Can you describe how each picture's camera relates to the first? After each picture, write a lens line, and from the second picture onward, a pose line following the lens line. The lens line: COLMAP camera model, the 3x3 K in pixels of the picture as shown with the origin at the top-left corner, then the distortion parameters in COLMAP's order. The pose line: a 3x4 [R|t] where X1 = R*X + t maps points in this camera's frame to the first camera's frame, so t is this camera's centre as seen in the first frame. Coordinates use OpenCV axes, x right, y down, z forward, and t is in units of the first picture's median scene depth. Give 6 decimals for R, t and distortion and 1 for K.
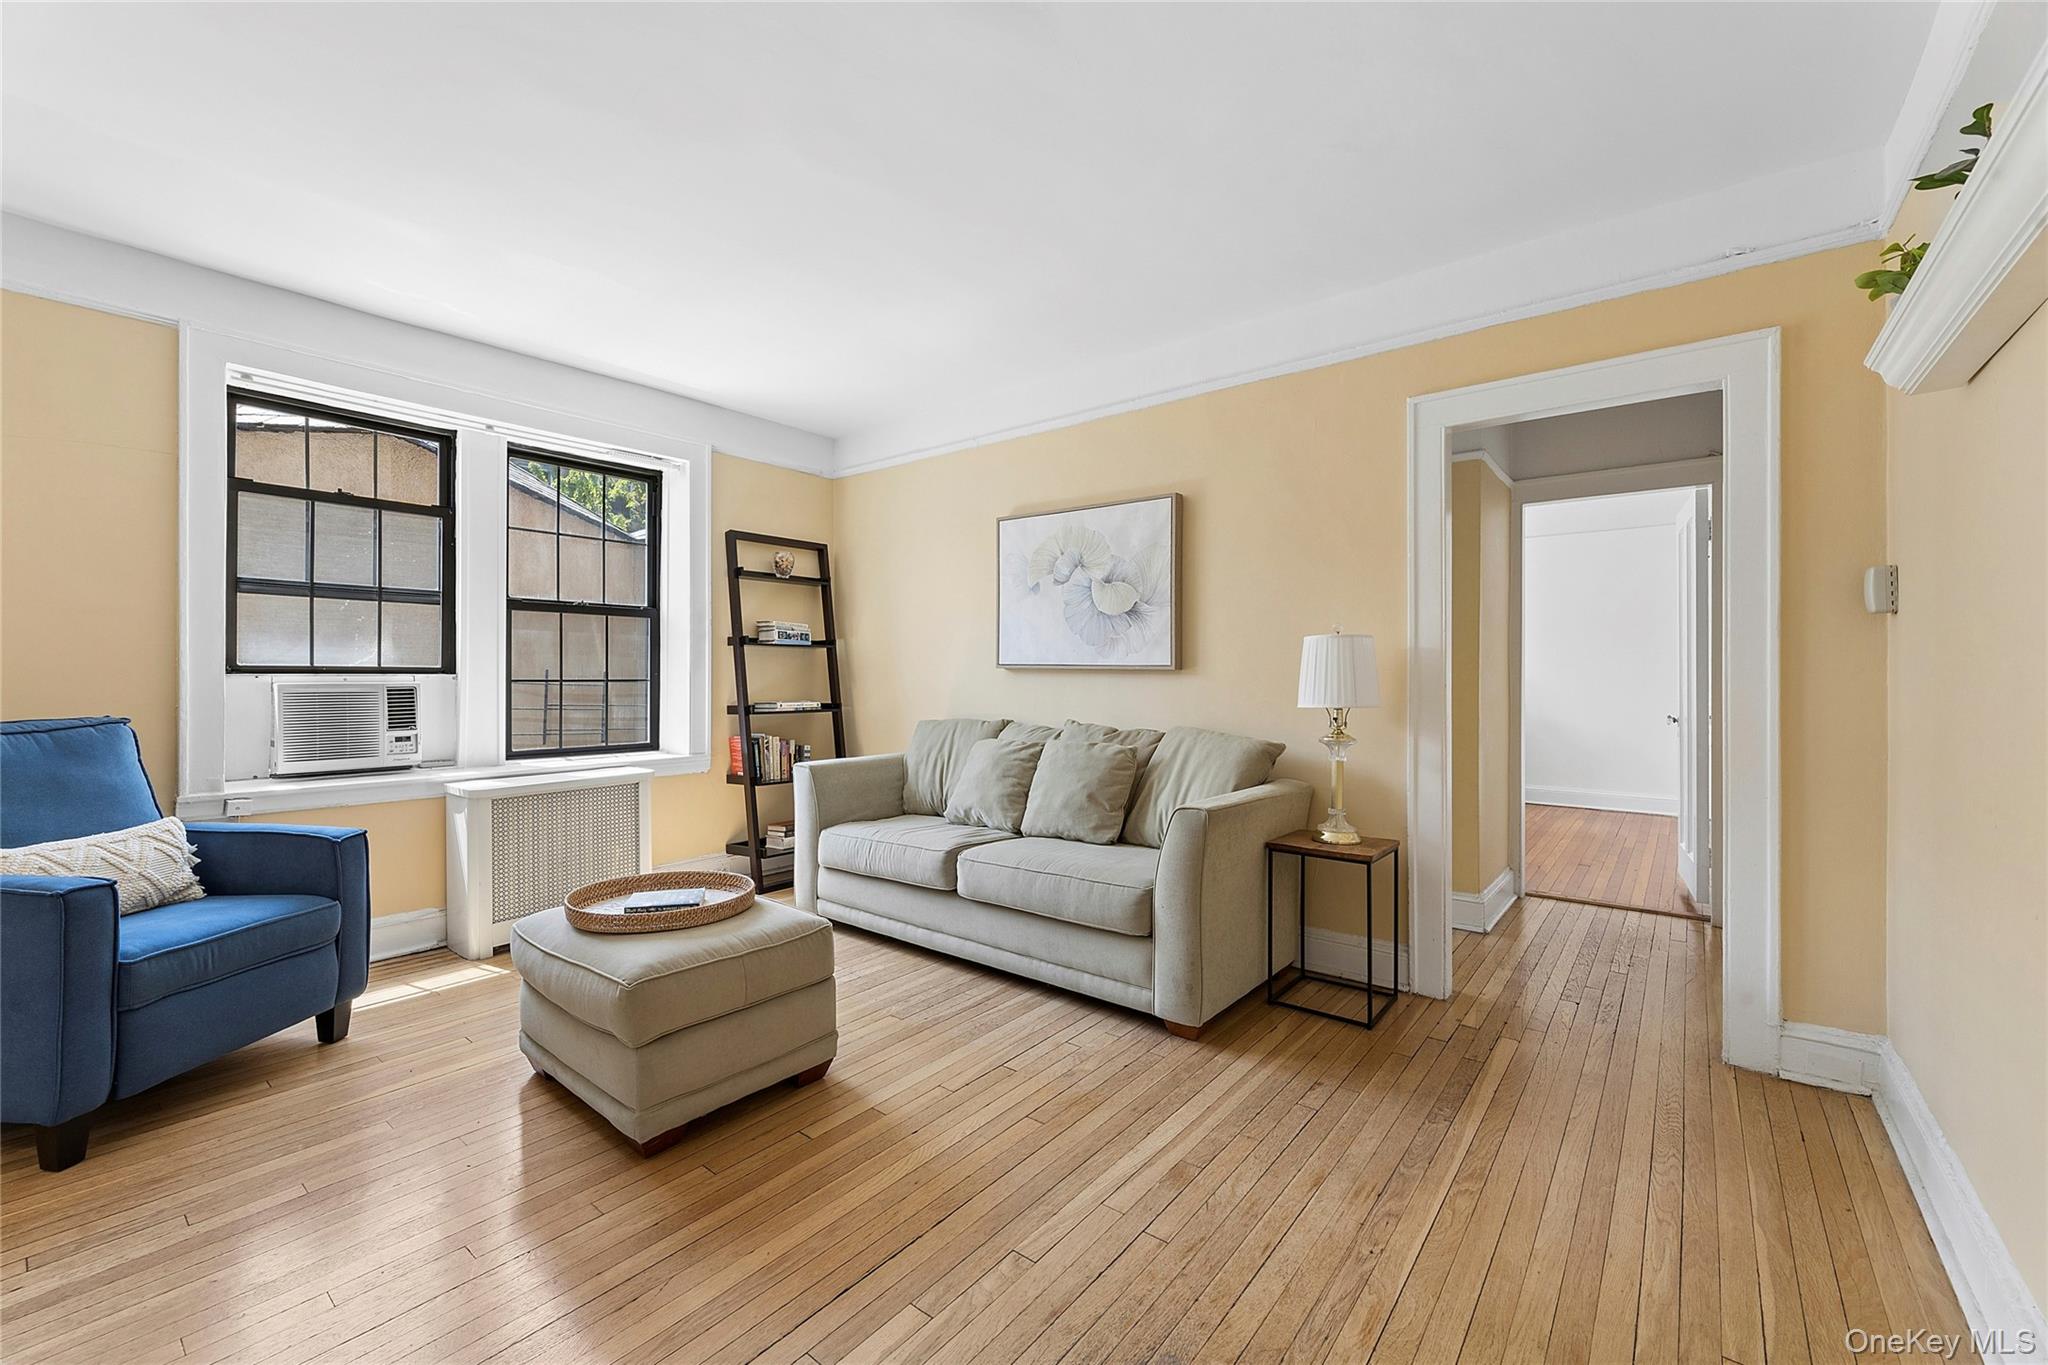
lens RADIAL K [[834.2, 0, 1020.9], [0, 834.2, 668.3], [0, 0, 1]] dist [-0.002634, -0.000539]
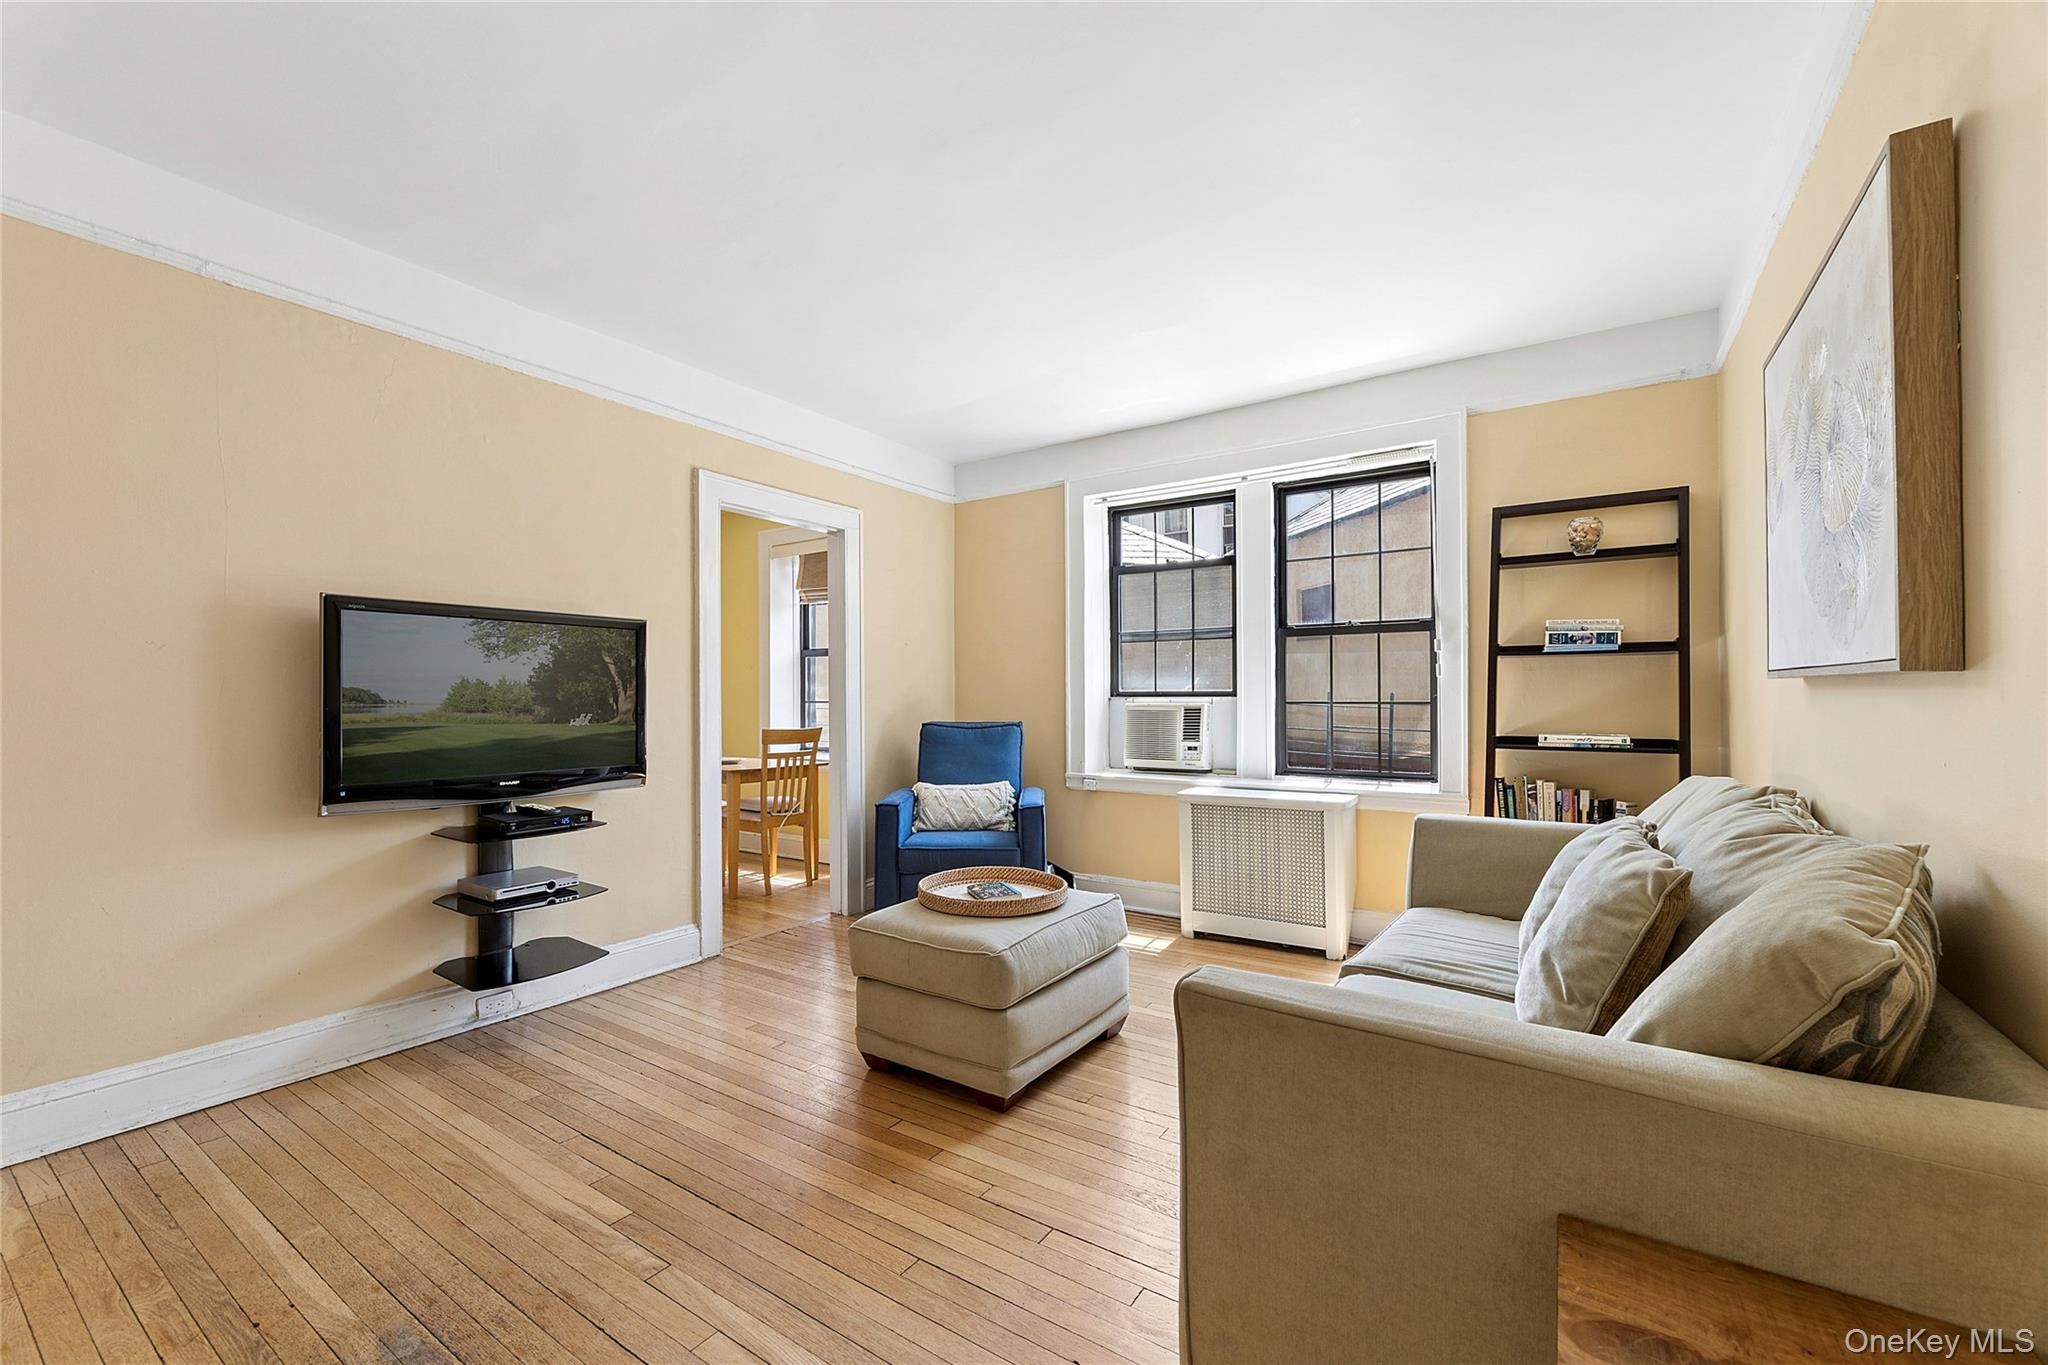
lens RADIAL K [[834.2, 0, 1023.6], [0, 834.2, 696.8], [0, 0, 1]] dist [-0.002634, -0.000539]
pose [[0.085941, -0.005599, -0.996284, 0.462132], [0.010280, 0.999936, -0.004732, 0.009333], [0.996247, -0.009835, 0.085994, 0.601086]]
